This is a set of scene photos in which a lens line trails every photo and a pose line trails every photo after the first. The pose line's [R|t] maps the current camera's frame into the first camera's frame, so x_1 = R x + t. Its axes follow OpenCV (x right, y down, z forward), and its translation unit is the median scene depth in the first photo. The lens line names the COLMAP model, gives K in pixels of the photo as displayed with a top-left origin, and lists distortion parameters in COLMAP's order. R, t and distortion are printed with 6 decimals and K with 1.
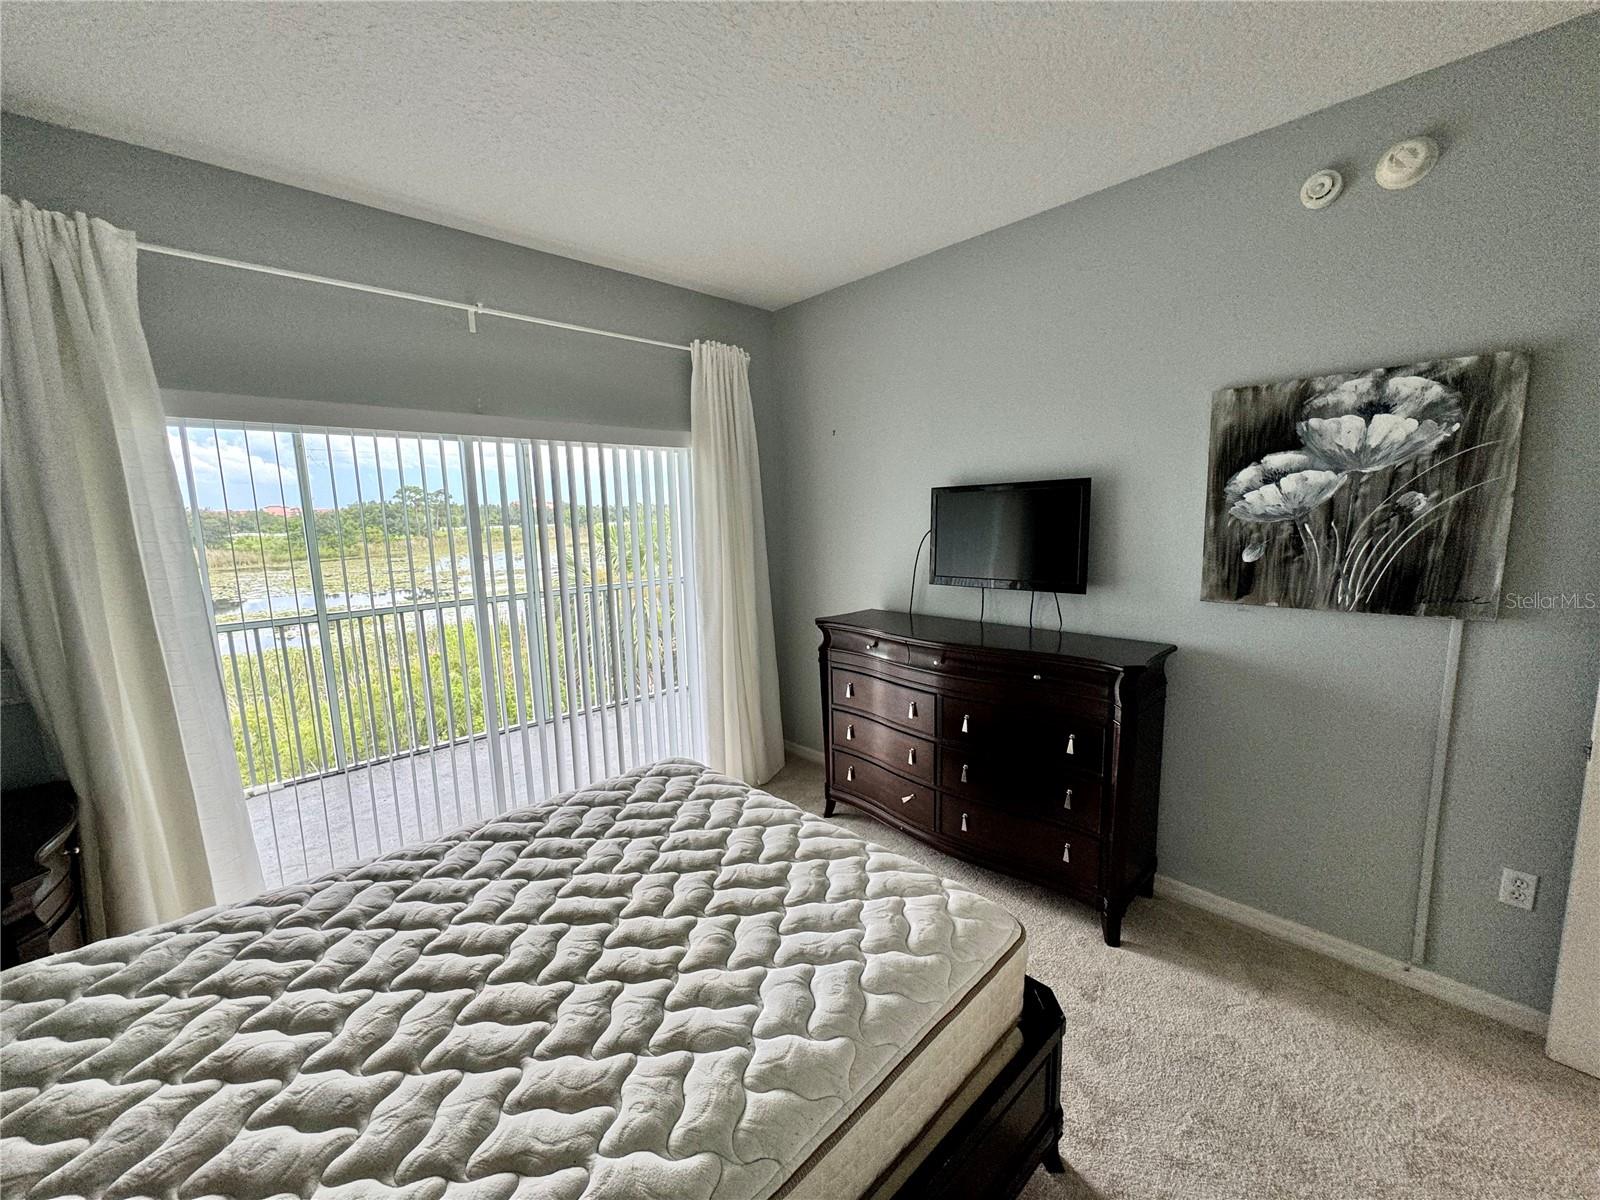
lens RADIAL K [[634.7, 0, 800.0], [0, 634.7, 600.0], [0, 0, 1]] dist [-0.002521, -0.000589]
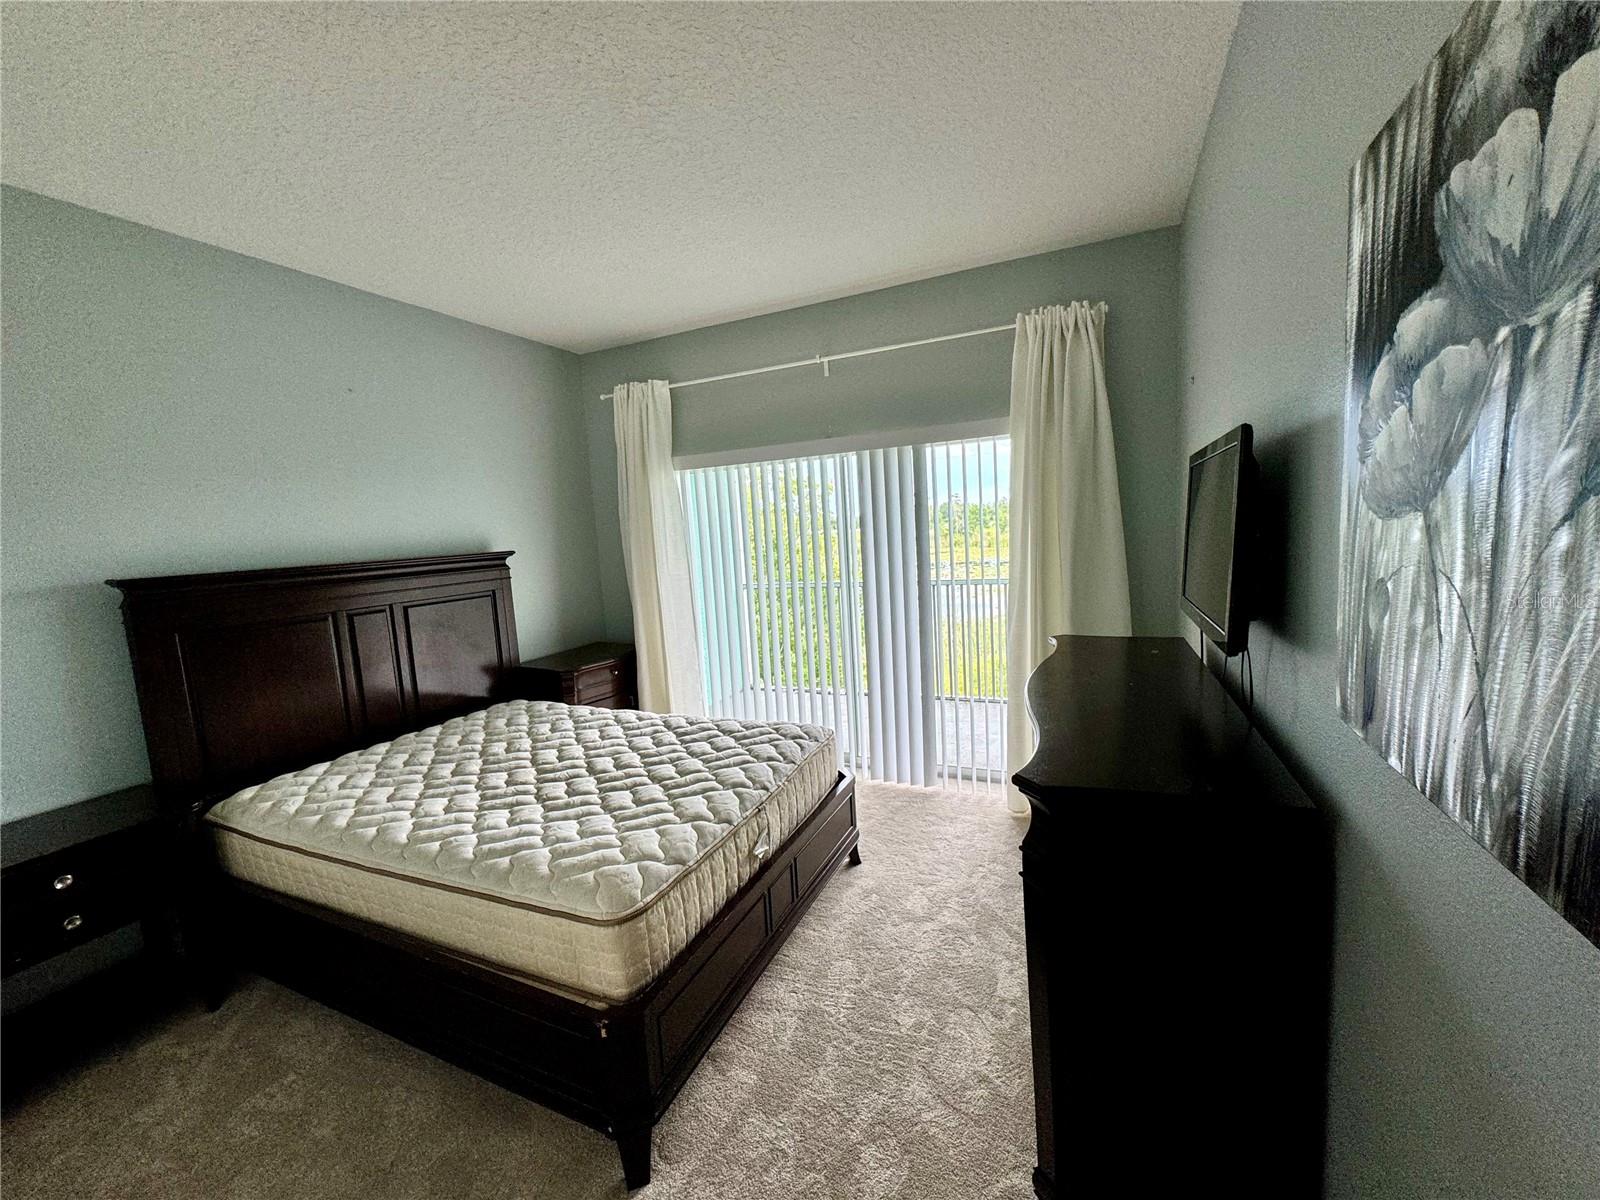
lens RADIAL K [[634.7, 0, 800.0], [0, 634.7, 600.0], [0, 0, 1]] dist [-0.002521, -0.000589]
pose [[0.374460, 0.107134, -0.921033, 0.921639], [-0.074502, 0.993568, 0.085281, -0.084008], [0.924245, 0.036684, 0.380033, 0.578251]]
